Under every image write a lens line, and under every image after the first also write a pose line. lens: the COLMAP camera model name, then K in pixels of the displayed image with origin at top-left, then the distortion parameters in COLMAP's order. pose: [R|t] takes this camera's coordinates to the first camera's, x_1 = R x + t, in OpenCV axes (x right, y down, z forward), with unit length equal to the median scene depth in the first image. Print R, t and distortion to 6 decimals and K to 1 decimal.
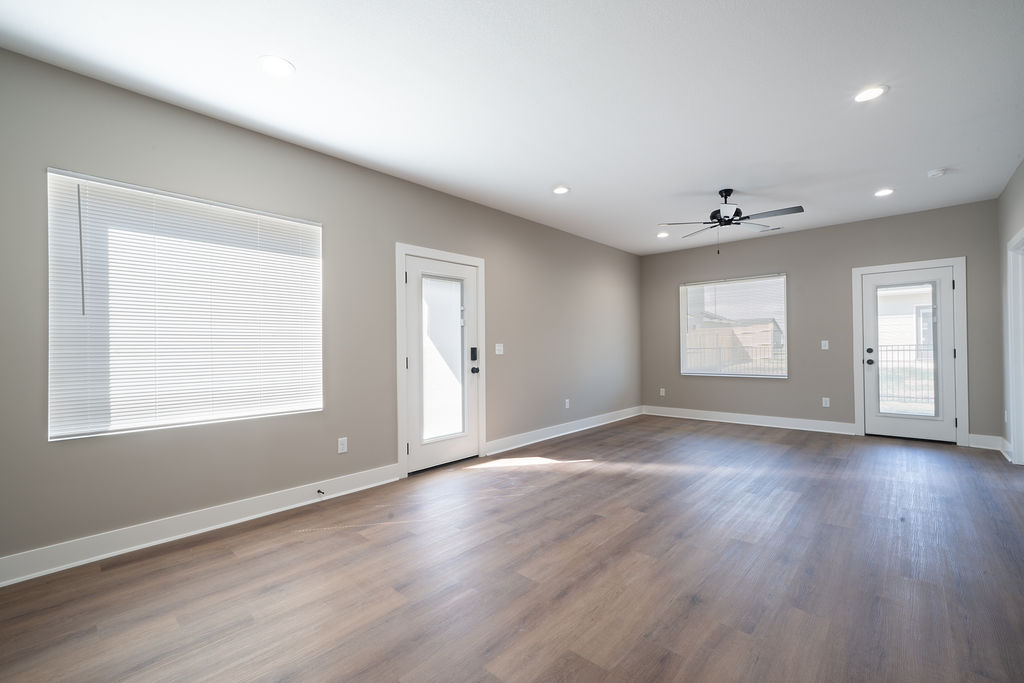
lens RADIAL K [[434.8, 0, 507.6], [0, 434.8, 345.2], [0, 0, 1]] dist [0.003279, 0.000698]
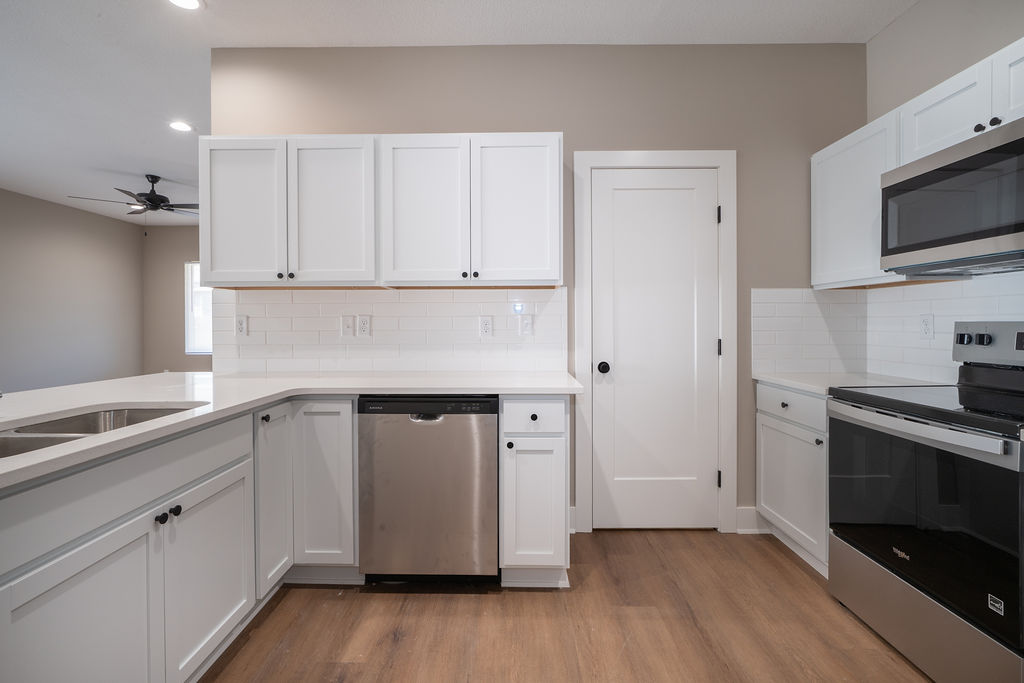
lens RADIAL K [[459.4, 0, 507.4], [0, 459.4, 327.4], [0, 0, 1]] dist [-0.001341, 0.000264]
pose [[0.745624, 0.002513, 0.666362, 0.385680], [-0.008723, 0.999944, 0.005989, -0.006484], [-0.666310, -0.010279, 0.745604, -0.375295]]
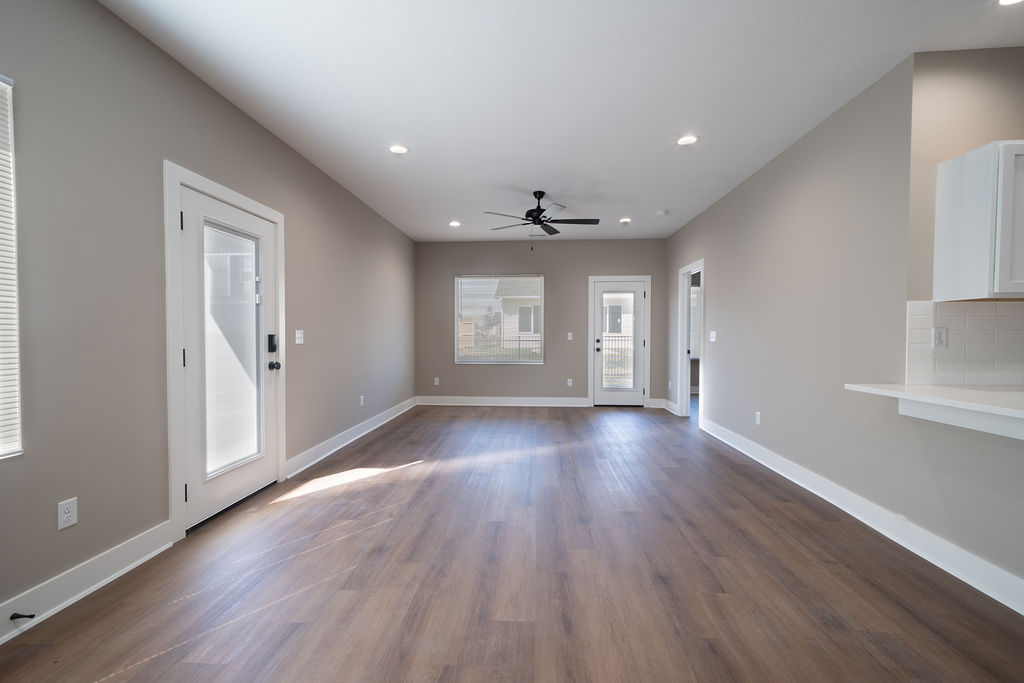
lens RADIAL K [[434.8, 0, 507.6], [0, 434.8, 345.2], [0, 0, 1]] dist [0.003279, 0.000698]
pose [[0.781889, -0.001988, 0.623415, -0.223904], [-0.013756, 0.999696, 0.020441, 0.002919], [-0.623266, -0.024558, 0.781624, 0.187275]]
